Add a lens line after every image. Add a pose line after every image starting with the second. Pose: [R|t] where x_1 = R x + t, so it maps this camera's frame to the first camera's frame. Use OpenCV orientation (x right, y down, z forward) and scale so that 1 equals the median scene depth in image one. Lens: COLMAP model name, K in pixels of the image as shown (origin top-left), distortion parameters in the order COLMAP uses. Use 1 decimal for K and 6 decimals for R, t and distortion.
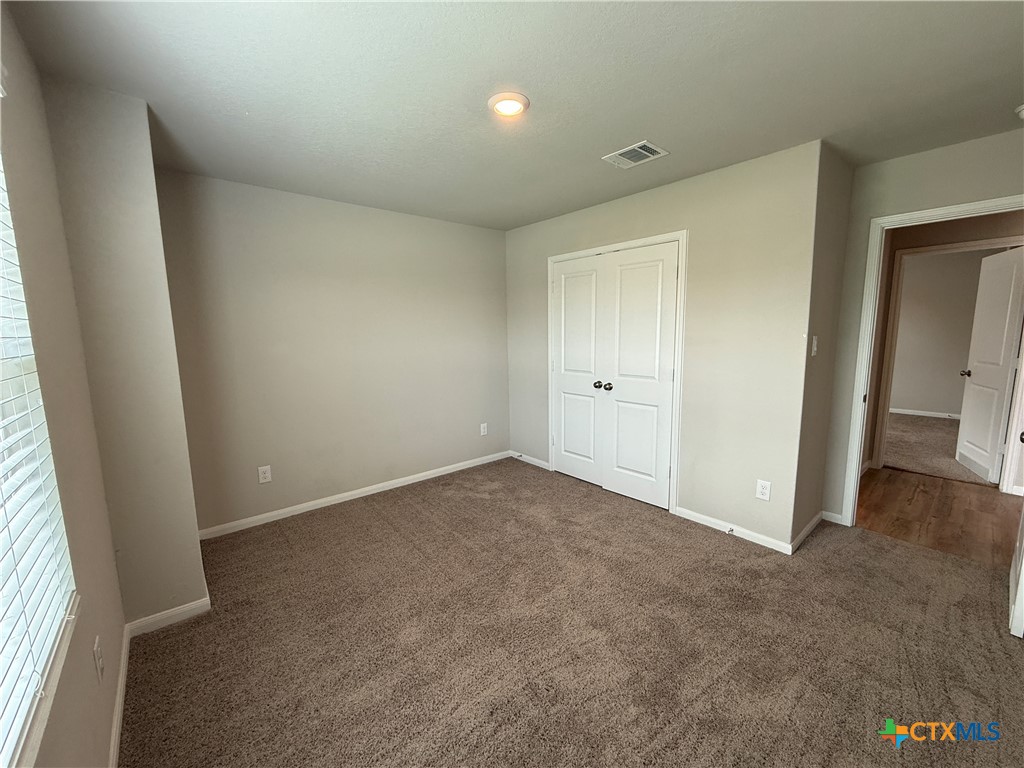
lens RADIAL K [[407.6, 0, 511.4], [0, 407.6, 388.5], [0, 0, 1]] dist [-0.000221, 0.000059]
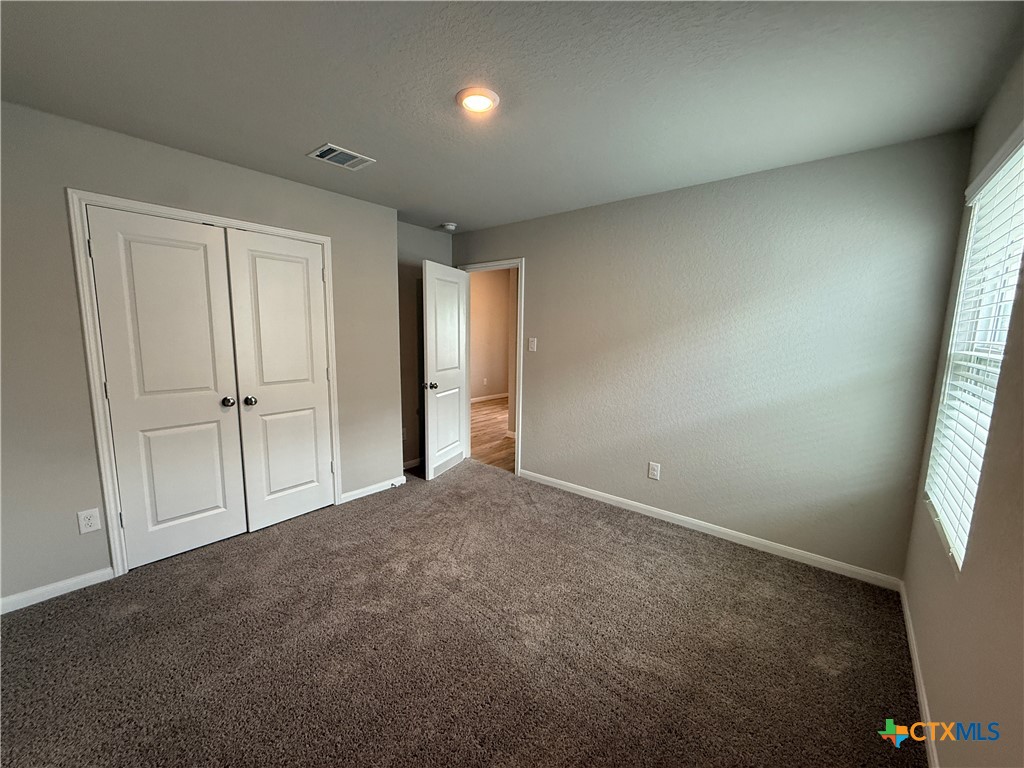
lens RADIAL K [[407.6, 0, 511.4], [0, 407.6, 381.2], [0, 0, 1]] dist [-0.000221, 0.000059]
pose [[-0.165873, -0.120851, 0.978714, -0.626505], [0.121132, 0.982450, 0.141842, -0.094796], [-0.978679, 0.142081, -0.148323, 0.628981]]
